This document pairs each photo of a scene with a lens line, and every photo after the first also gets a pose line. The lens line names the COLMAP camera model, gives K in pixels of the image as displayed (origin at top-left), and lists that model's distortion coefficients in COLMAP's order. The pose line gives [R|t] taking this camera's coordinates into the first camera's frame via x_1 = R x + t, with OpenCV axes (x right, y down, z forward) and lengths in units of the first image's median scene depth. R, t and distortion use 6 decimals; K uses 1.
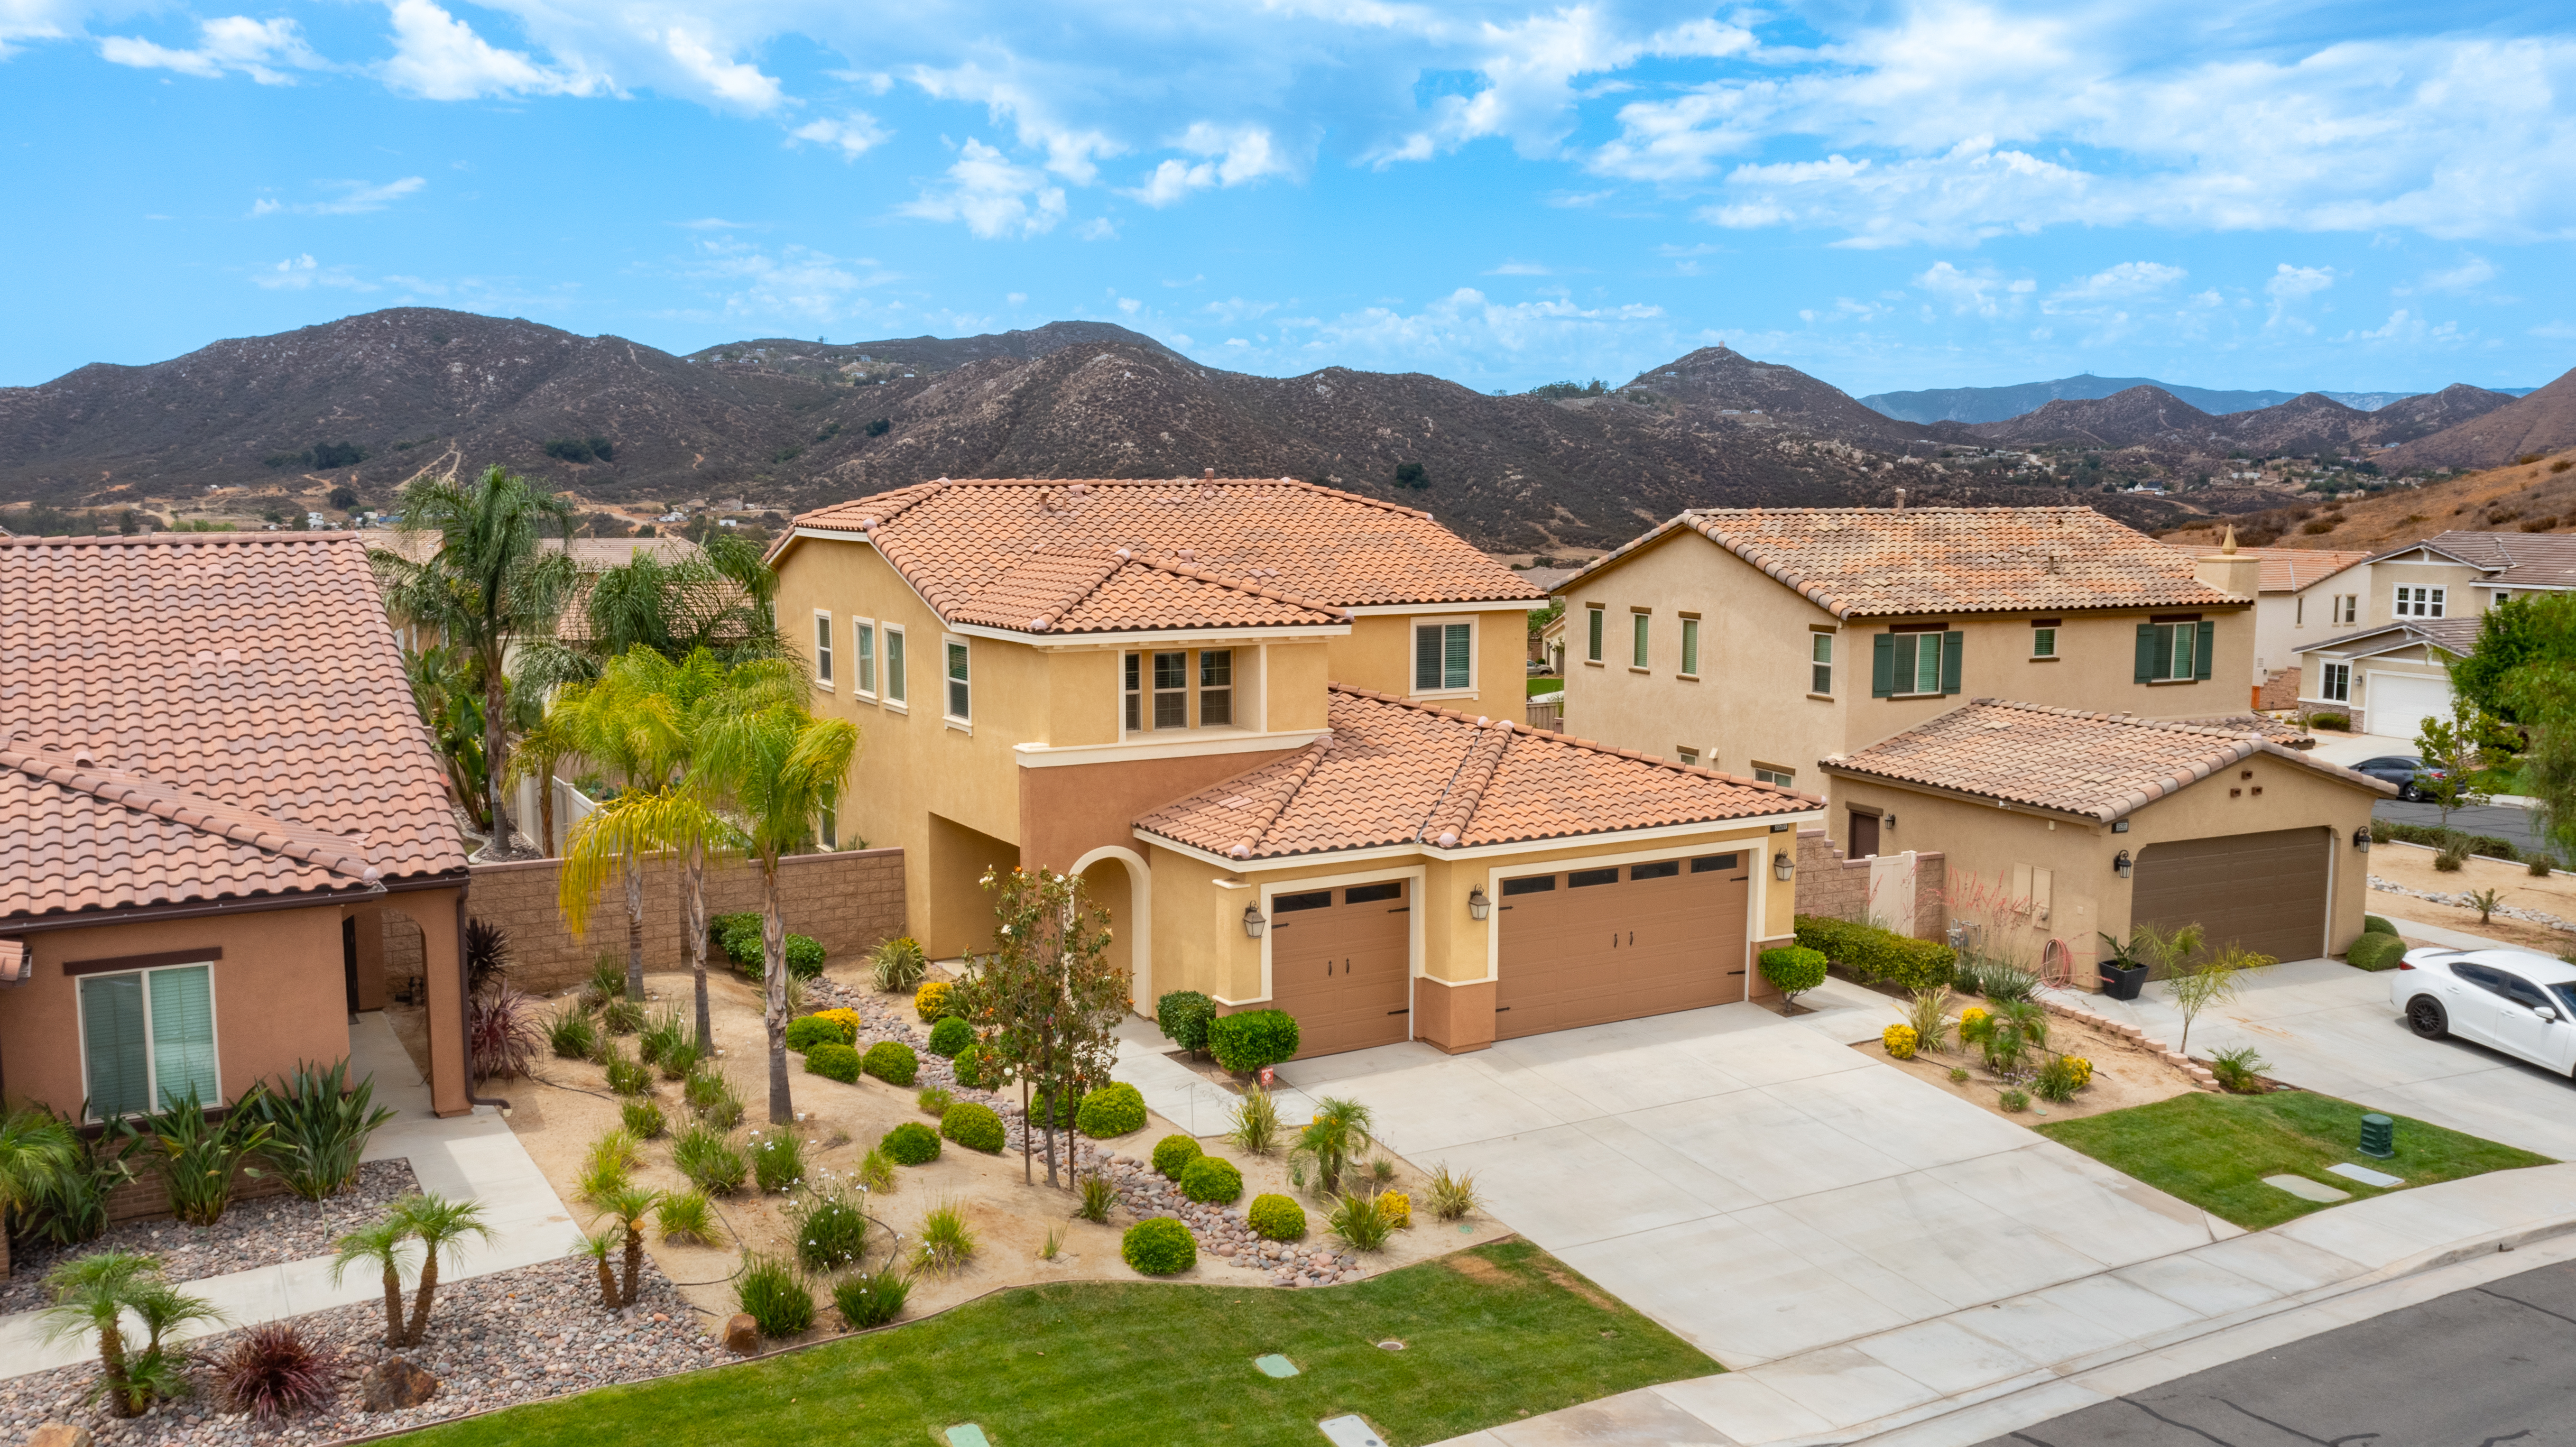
lens RADIAL K [[2056.8, 0, 1288.0], [0, 2056.8, 723.5], [0, 0, 1]] dist [-0.011101, -0.007009]
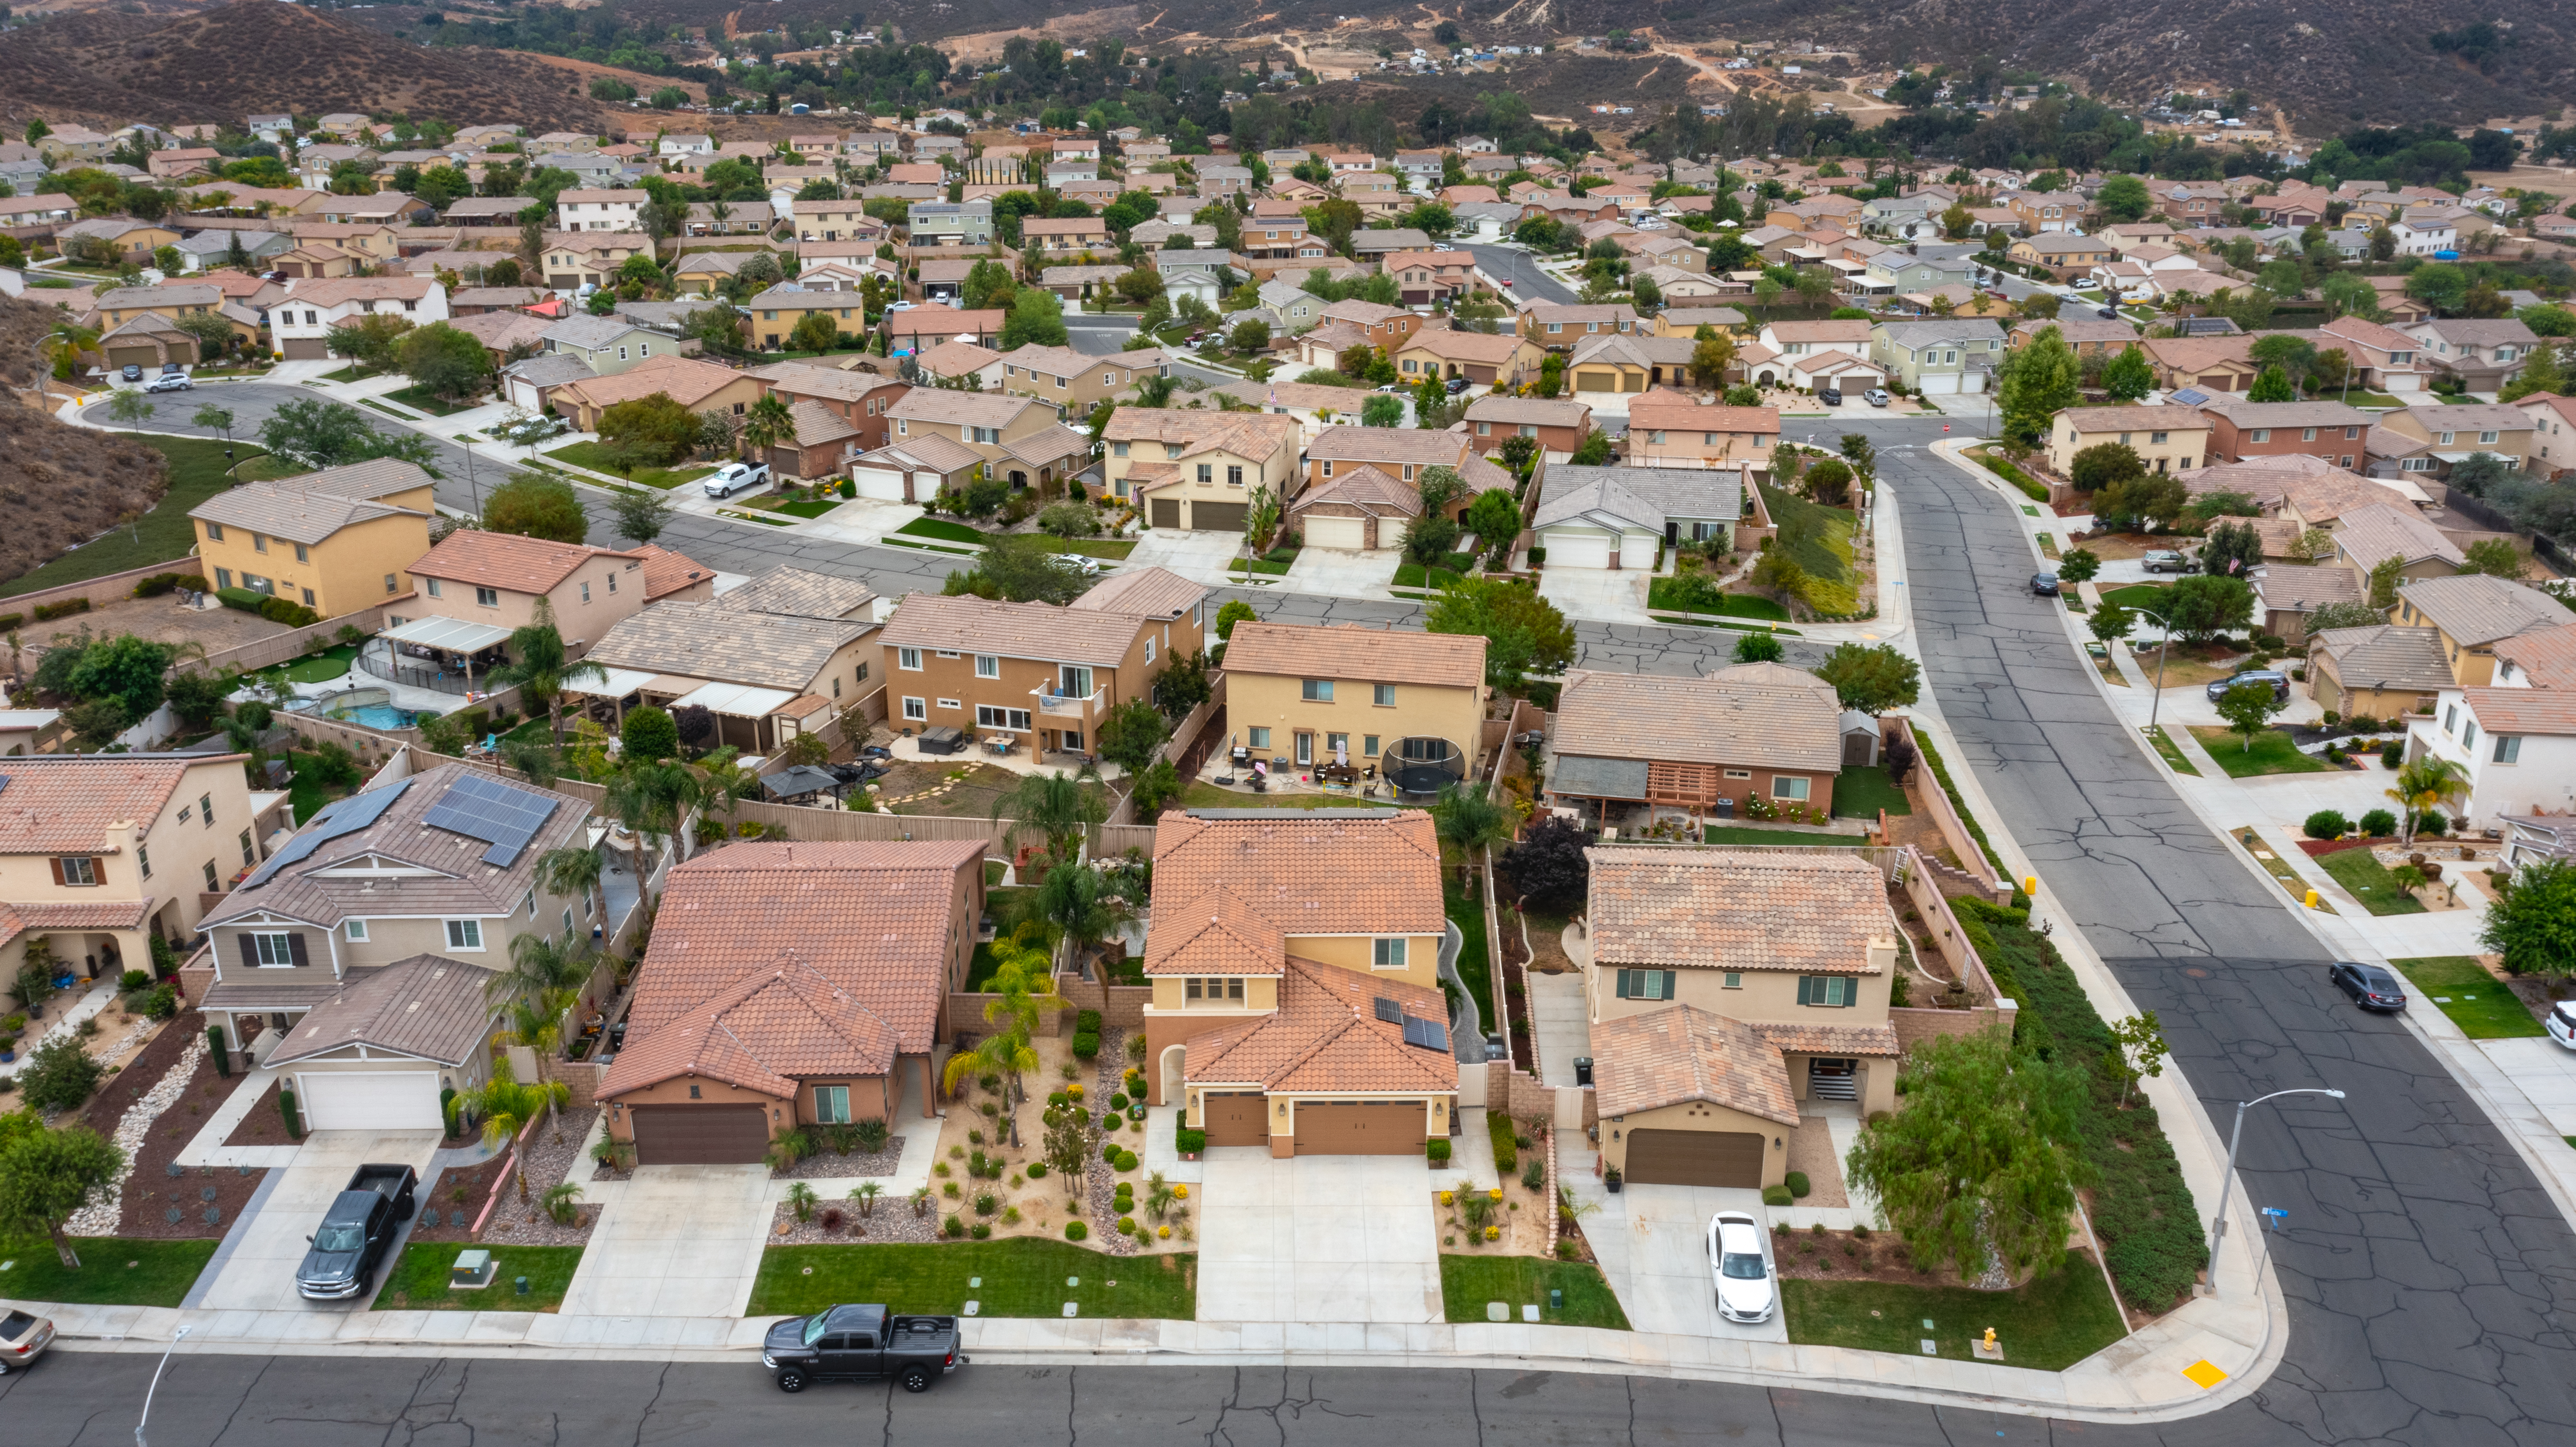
lens RADIAL K [[2081.7, 0, 1288.0], [0, 2081.7, 723.5], [0, 0, 1]] dist [-0.015086, -0.001793]
pose [[0.866705, 0.173636, -0.467624, 0.903301], [-0.055003, 0.965010, 0.256379, -0.767652], [0.495779, -0.196484, 0.845930, -0.815711]]
